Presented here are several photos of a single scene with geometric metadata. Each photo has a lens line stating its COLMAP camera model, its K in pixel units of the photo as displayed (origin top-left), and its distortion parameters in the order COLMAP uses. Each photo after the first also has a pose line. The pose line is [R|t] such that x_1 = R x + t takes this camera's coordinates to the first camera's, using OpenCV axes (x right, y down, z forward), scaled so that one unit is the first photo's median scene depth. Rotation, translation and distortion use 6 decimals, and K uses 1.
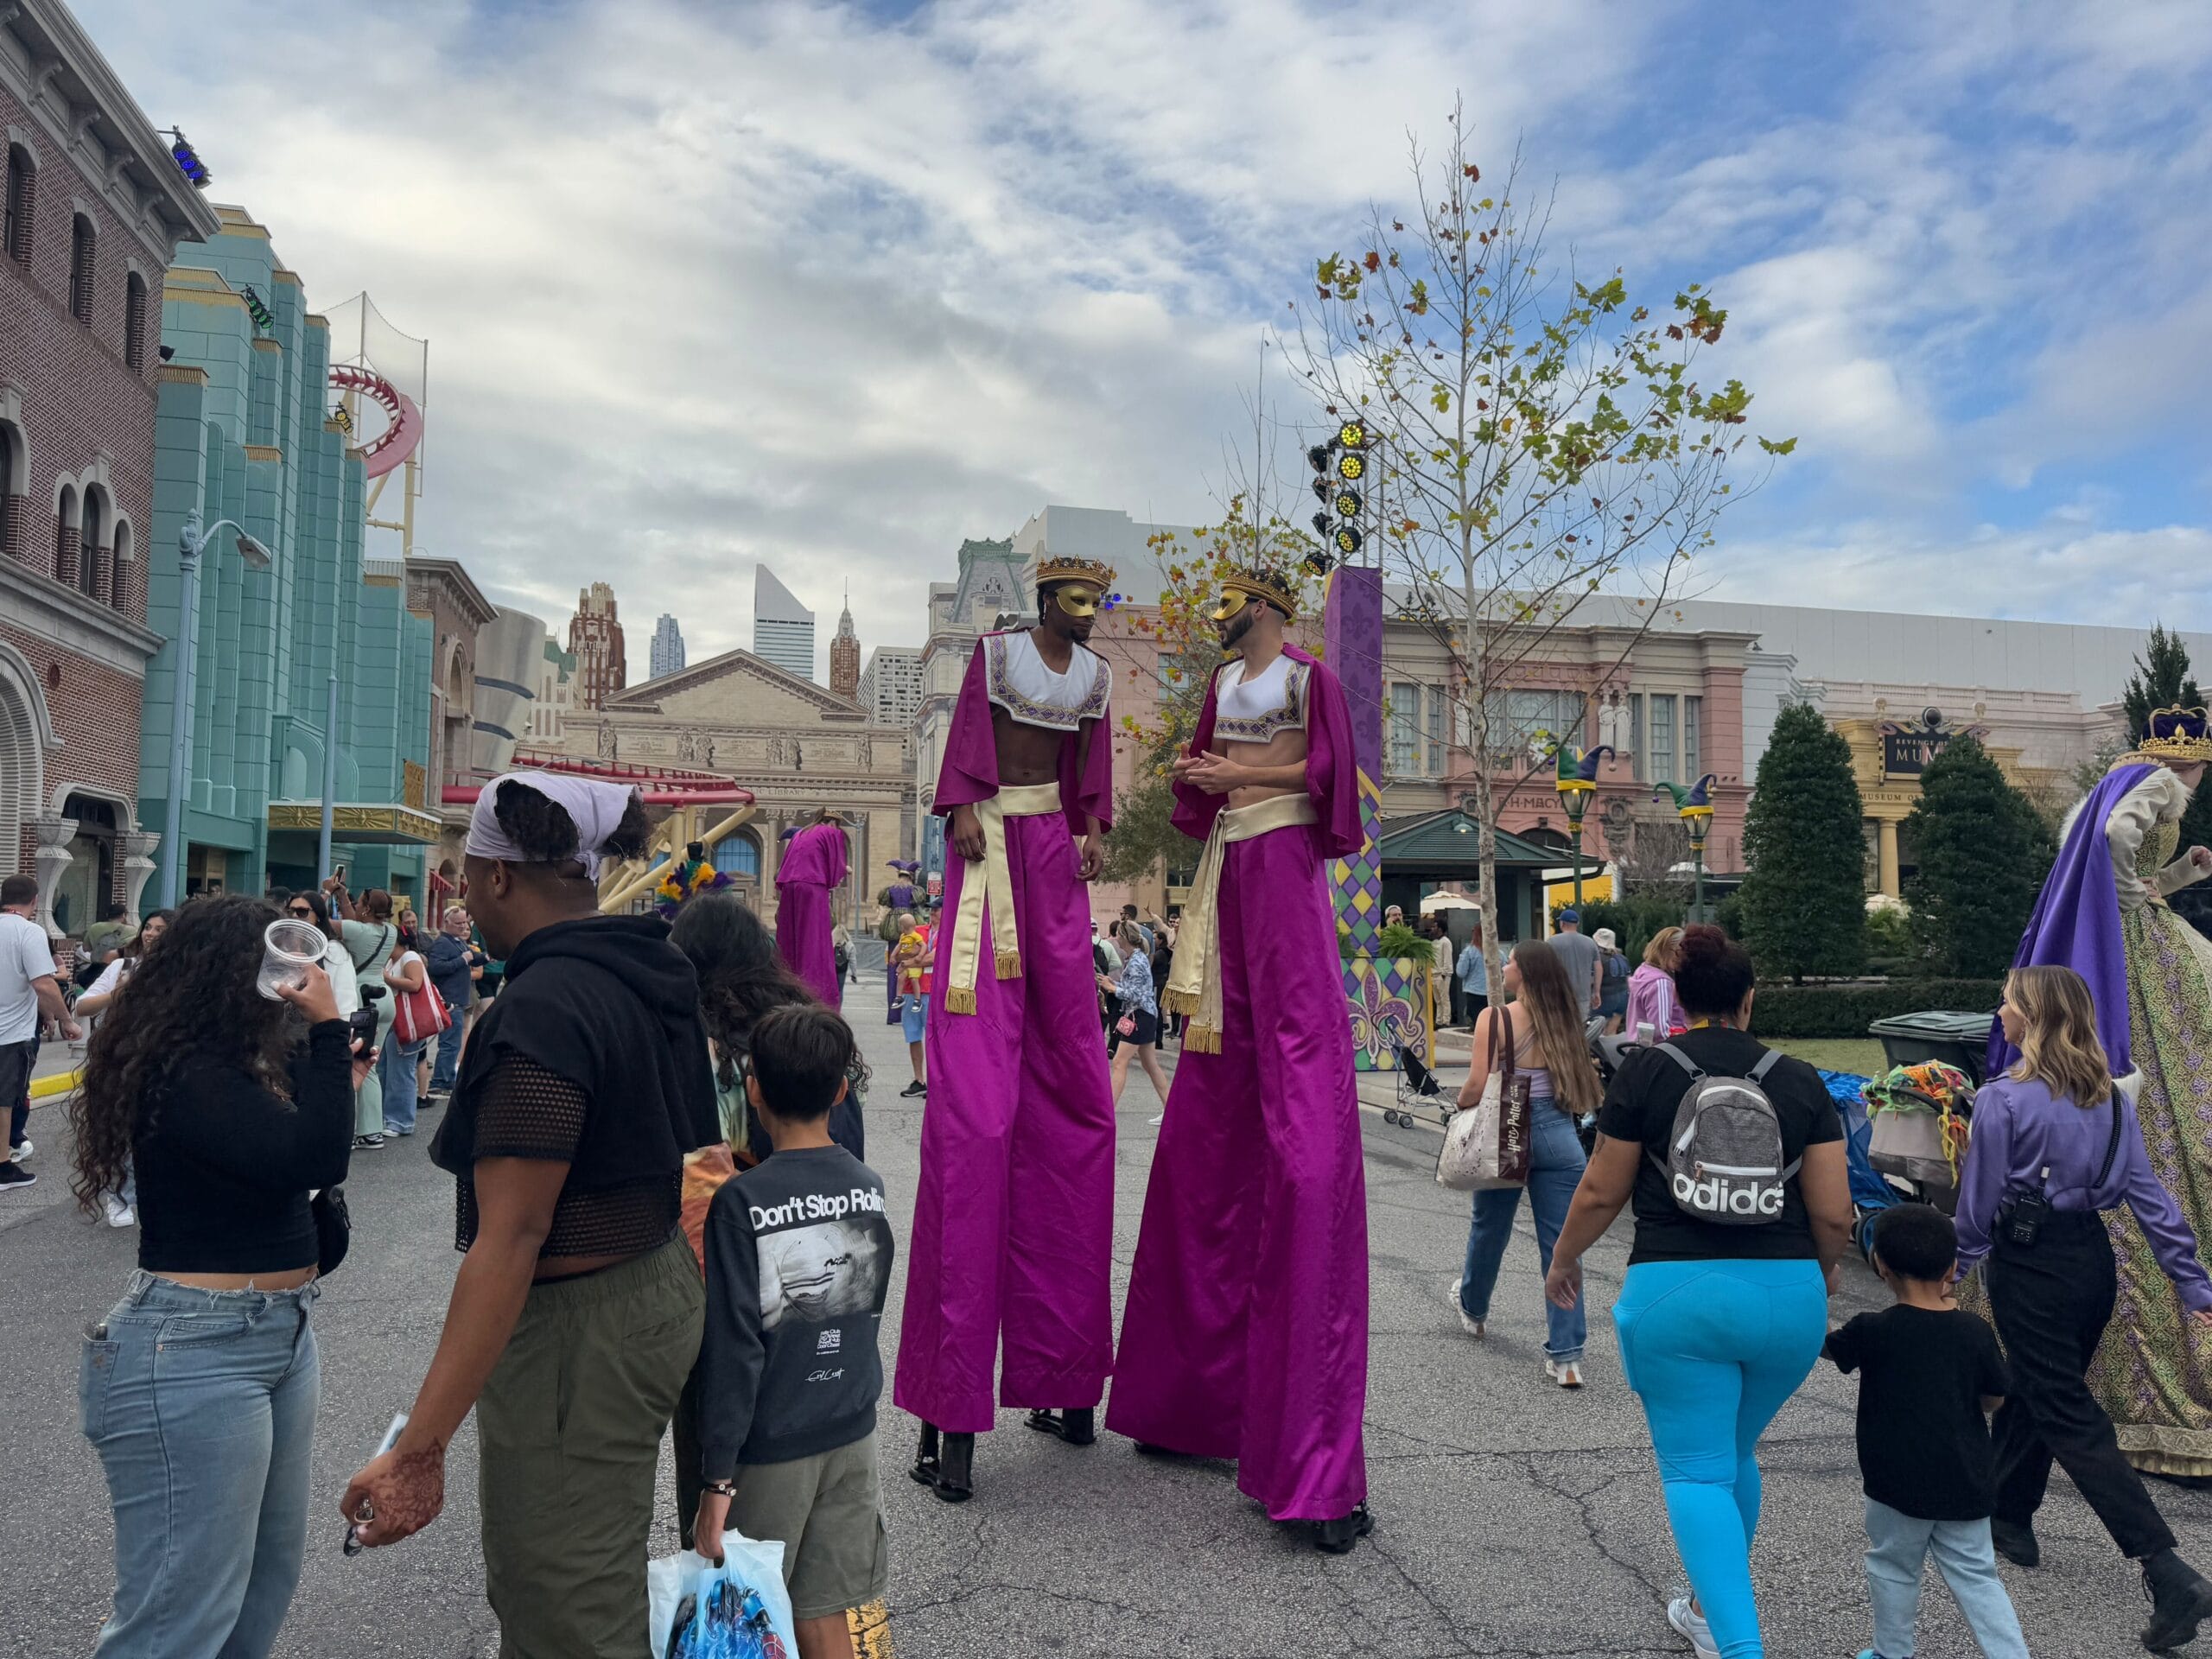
lens RADIAL K [[1533.3, 0, 1119.5], [0, 1533.3, 835.0], [0, 0, 1]] dist [-0.004396, -0.016738]
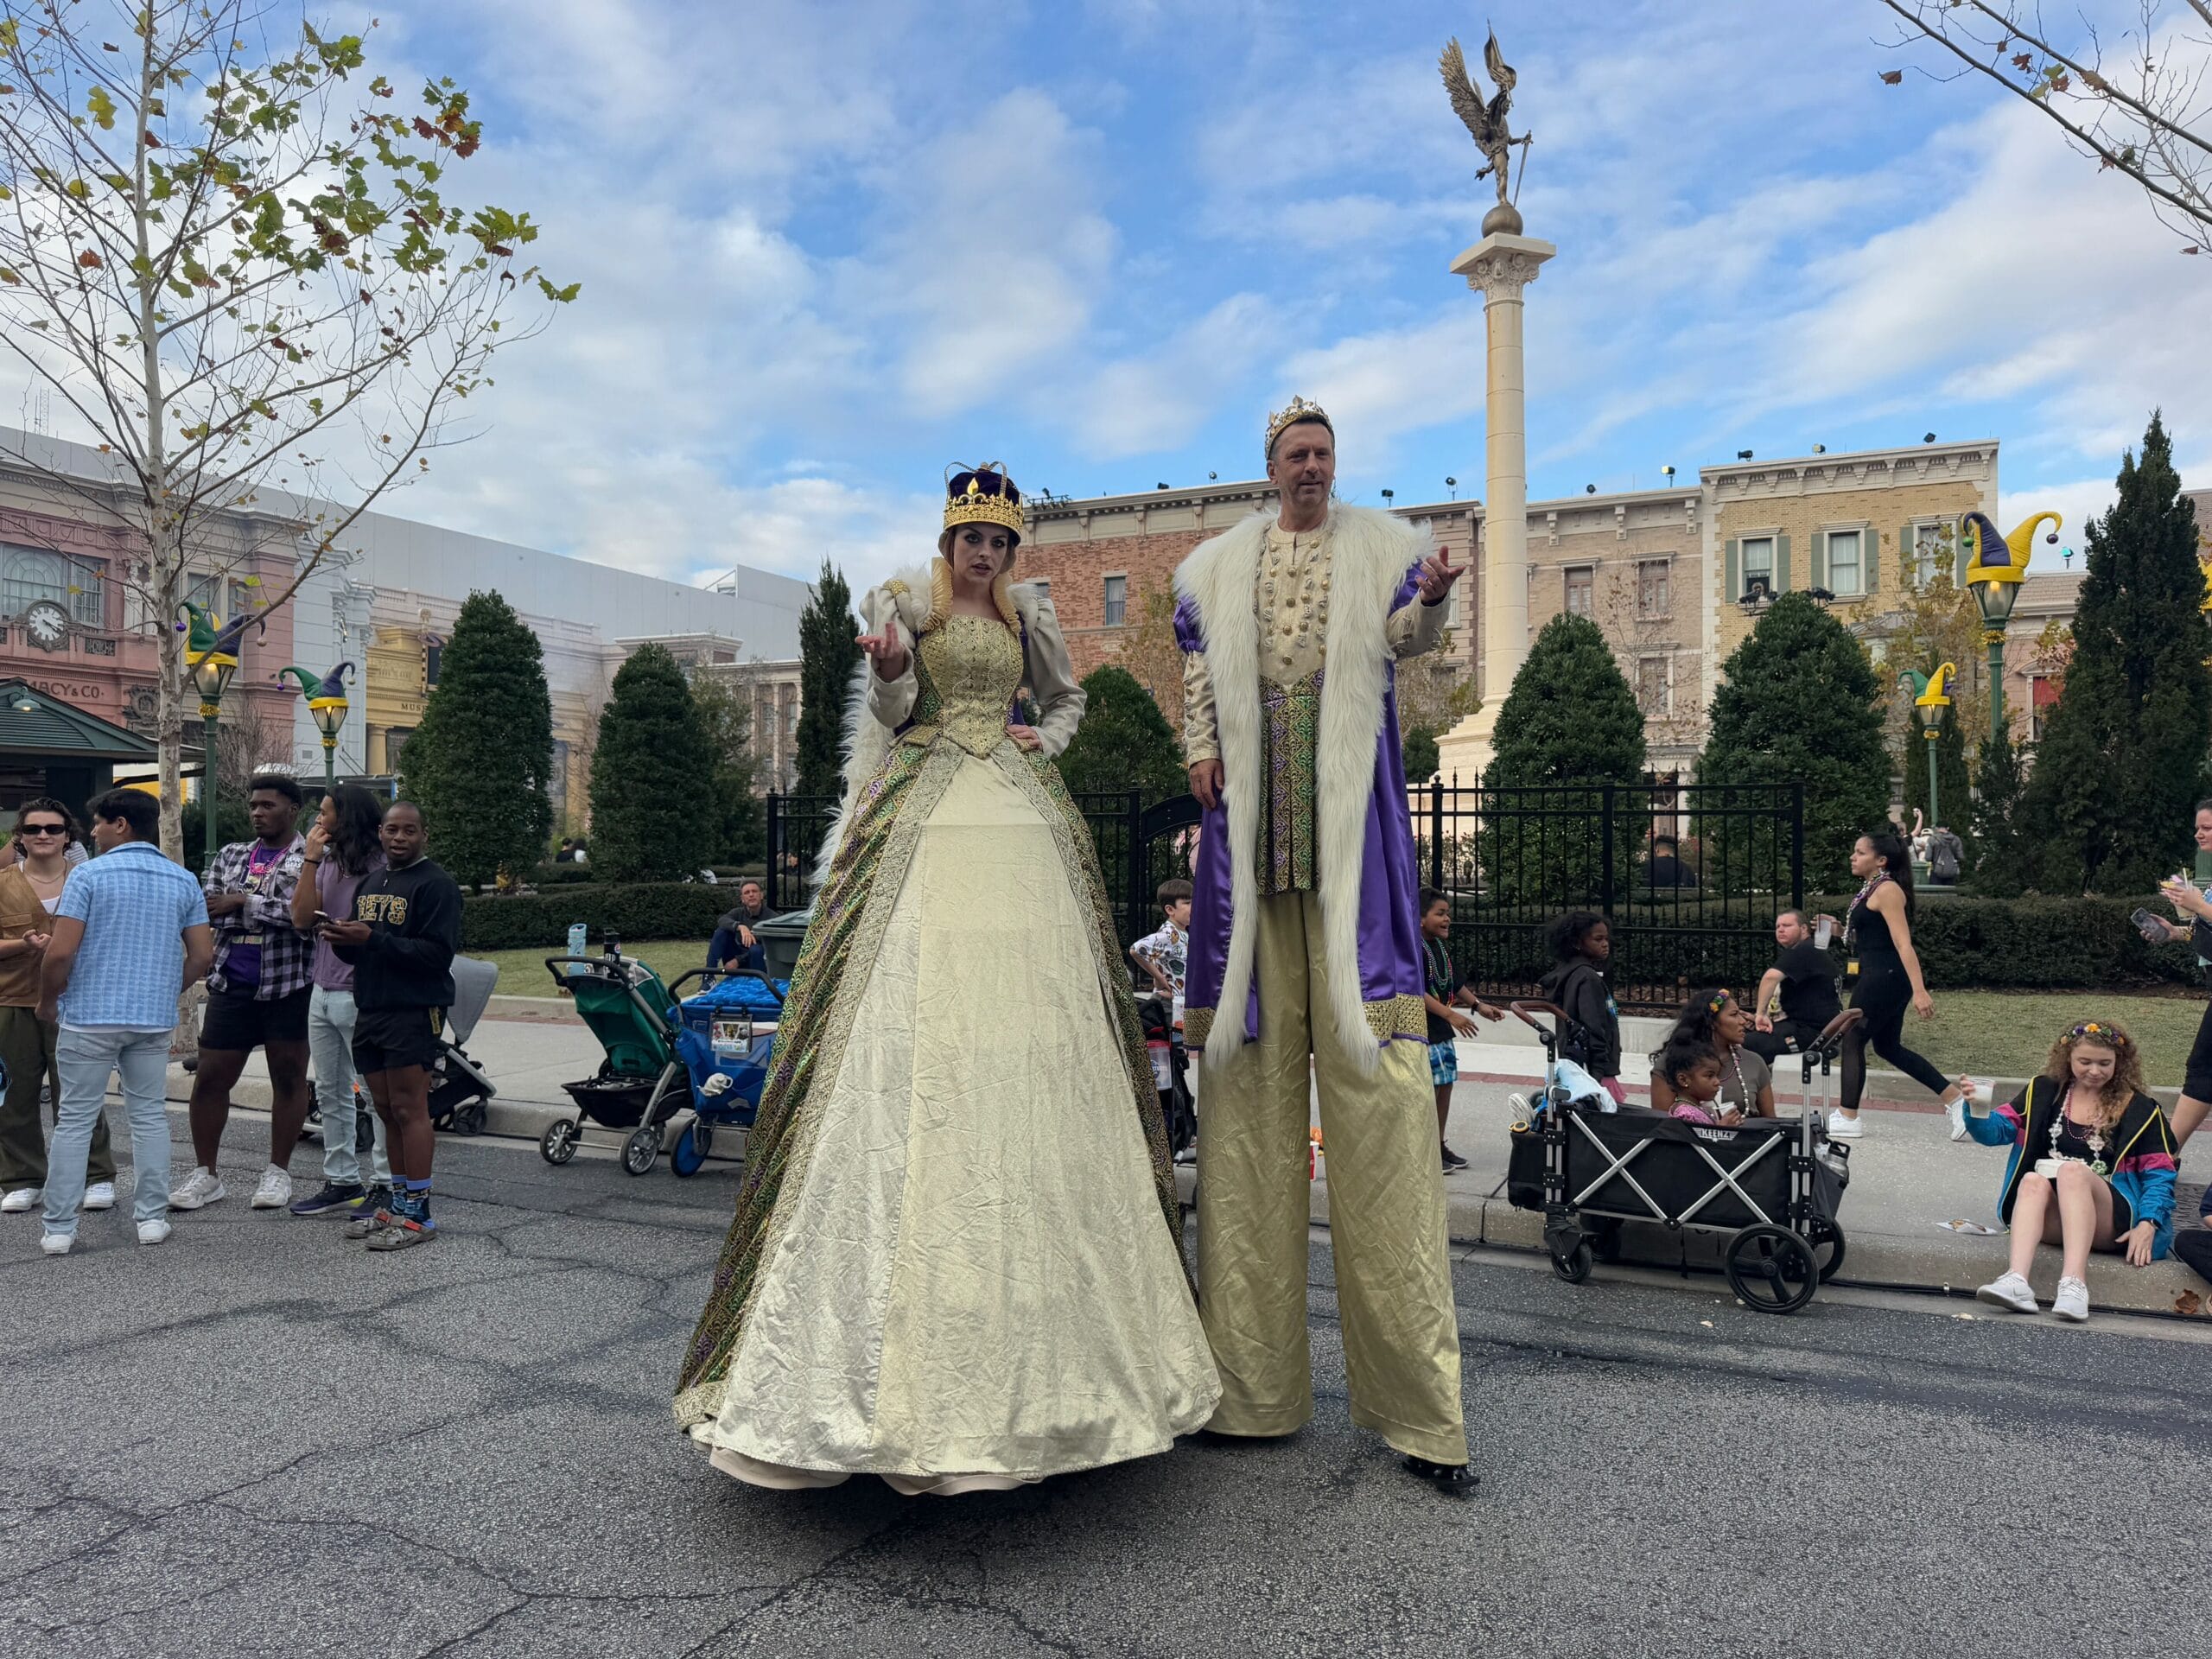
lens RADIAL K [[1533.3, 0, 1105.9], [0, 1533.3, 842.8], [0, 0, 1]] dist [-0.004396, -0.016738]
pose [[0.622094, -0.001680, 0.782941, -0.063916], [-0.047281, 0.998092, 0.039709, 0.015158], [-0.781514, -0.061721, 0.620828, 0.157565]]
